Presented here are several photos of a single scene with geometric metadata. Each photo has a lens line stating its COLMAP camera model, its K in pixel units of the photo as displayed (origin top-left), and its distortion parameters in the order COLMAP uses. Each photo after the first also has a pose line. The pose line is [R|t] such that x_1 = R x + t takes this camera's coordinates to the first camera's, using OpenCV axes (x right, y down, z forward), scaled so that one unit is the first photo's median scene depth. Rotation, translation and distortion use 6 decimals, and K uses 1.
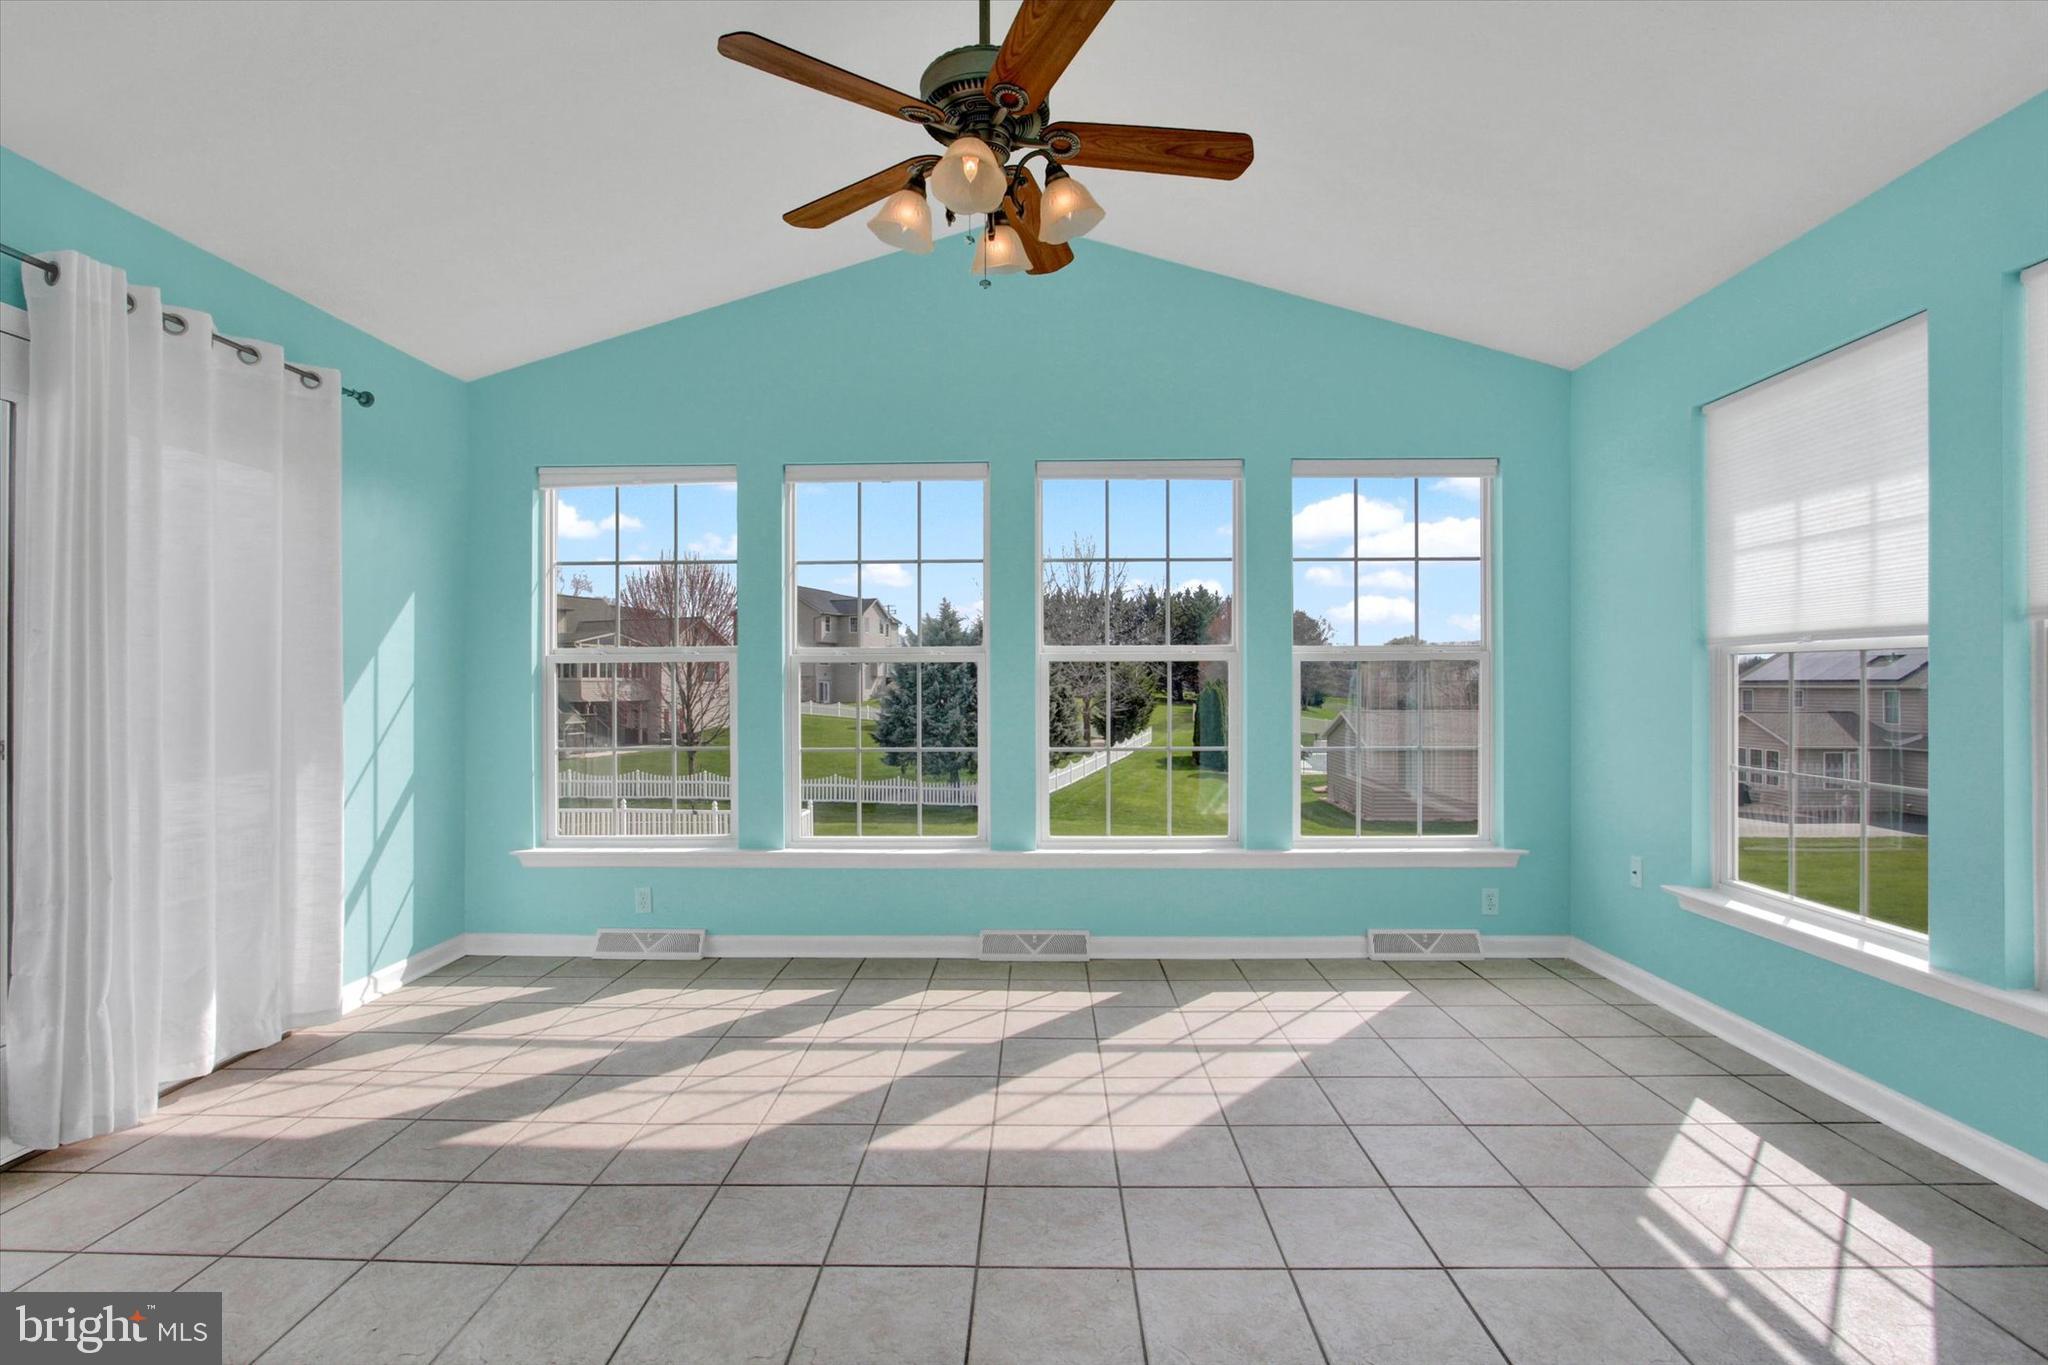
lens RADIAL K [[965.8, 0, 997.9], [0, 965.8, 672.4], [0, 0, 1]] dist [-0.013922, 0.000483]
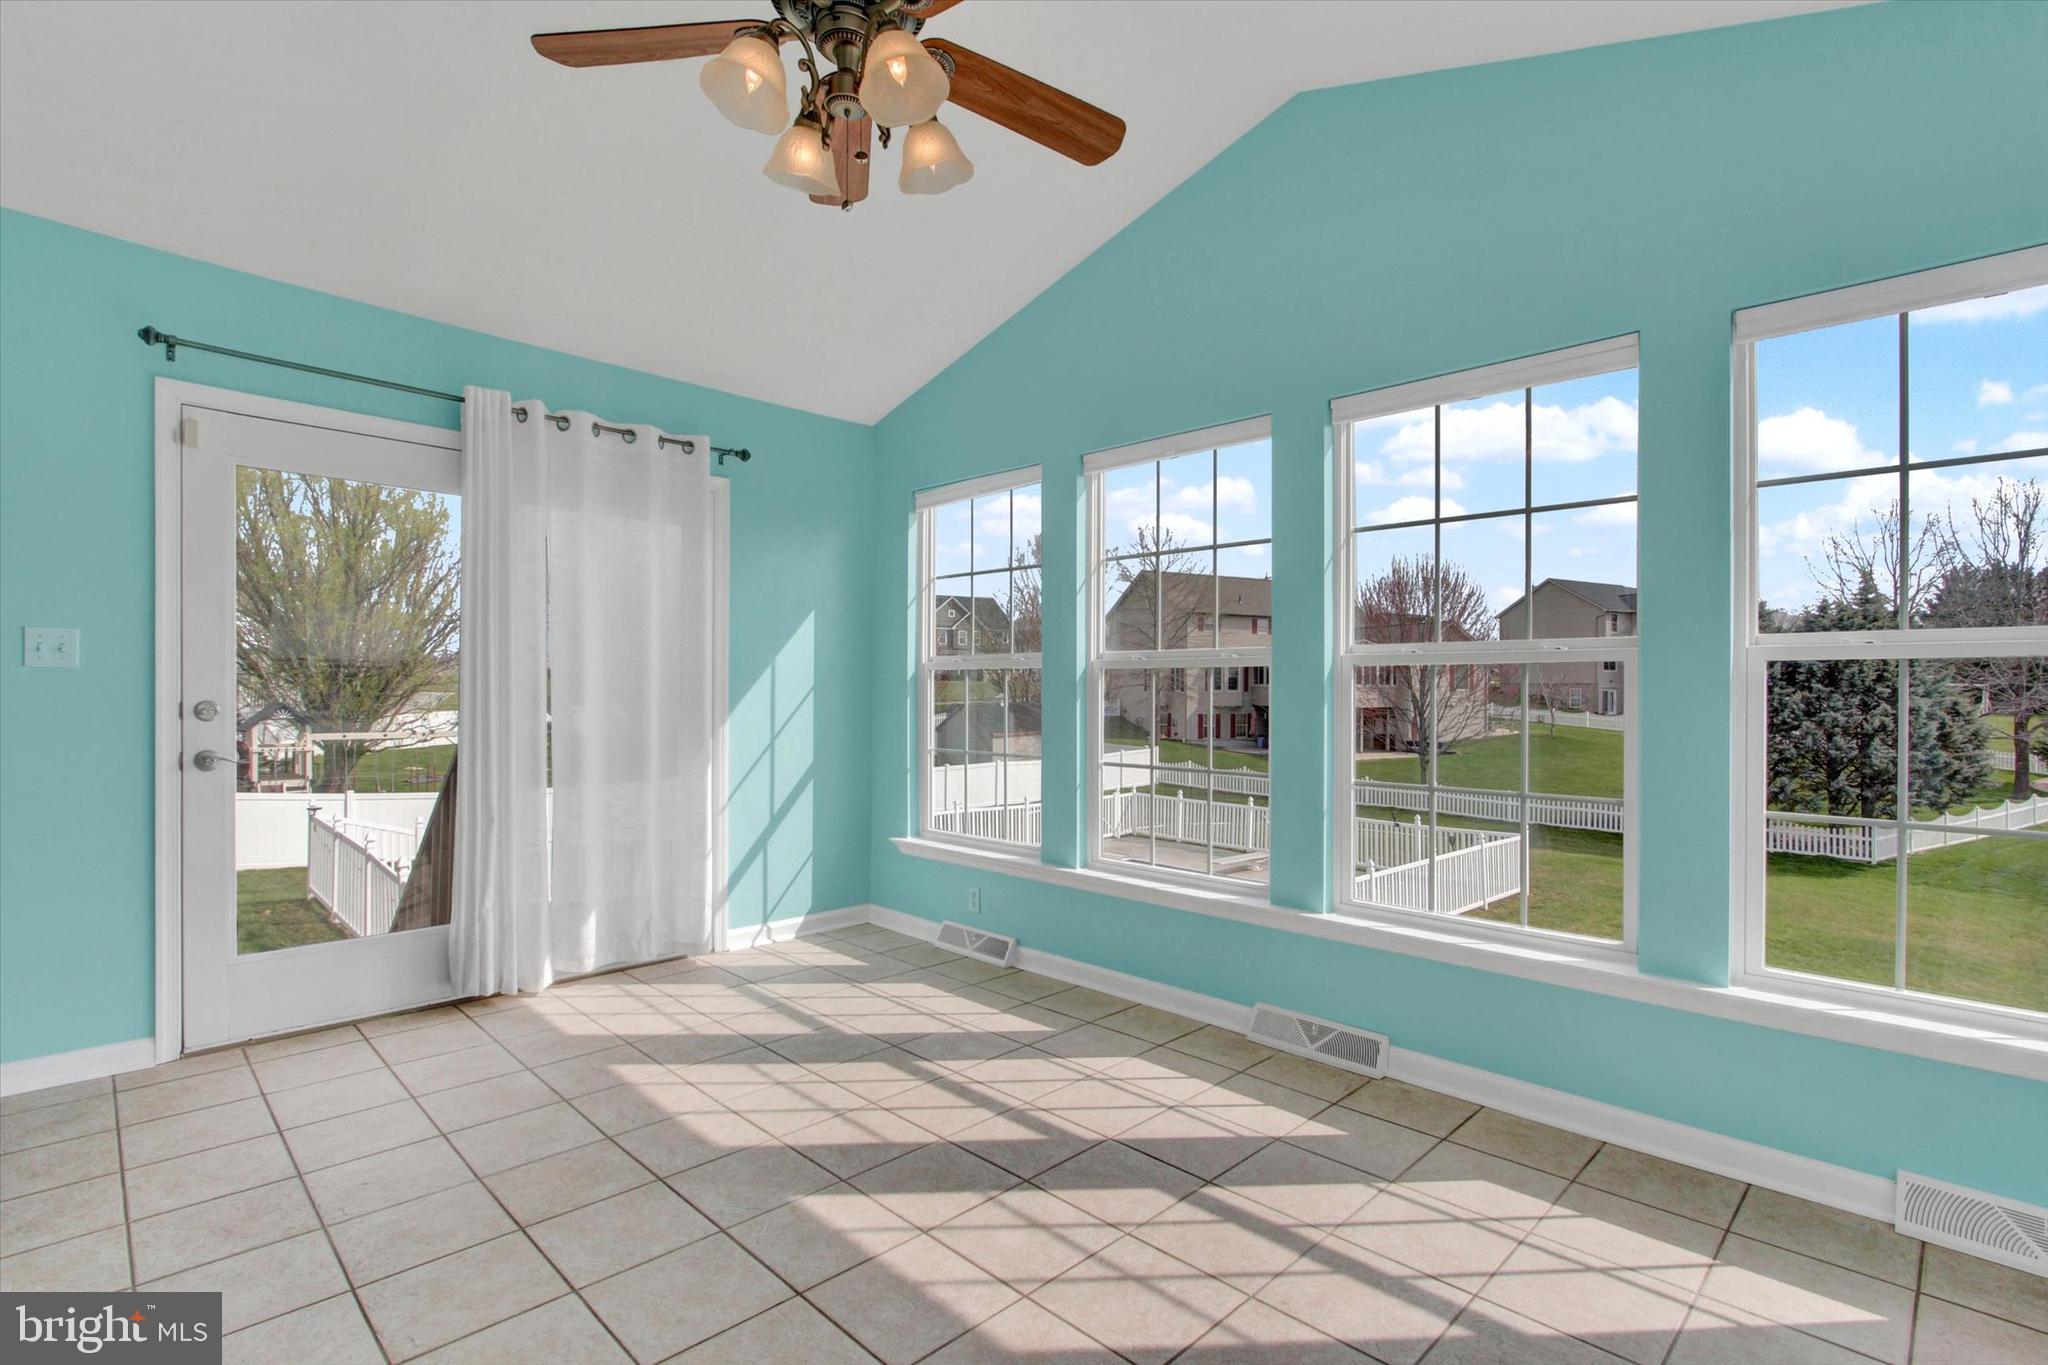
lens RADIAL K [[965.8, 0, 1031.0], [0, 965.8, 693.0], [0, 0, 1]] dist [-0.013922, 0.000483]
pose [[0.726140, 0.010589, -0.687466, 0.471634], [-0.000530, 0.999890, 0.014841, 0.001161], [0.687547, -0.010412, 0.726065, 0.363614]]
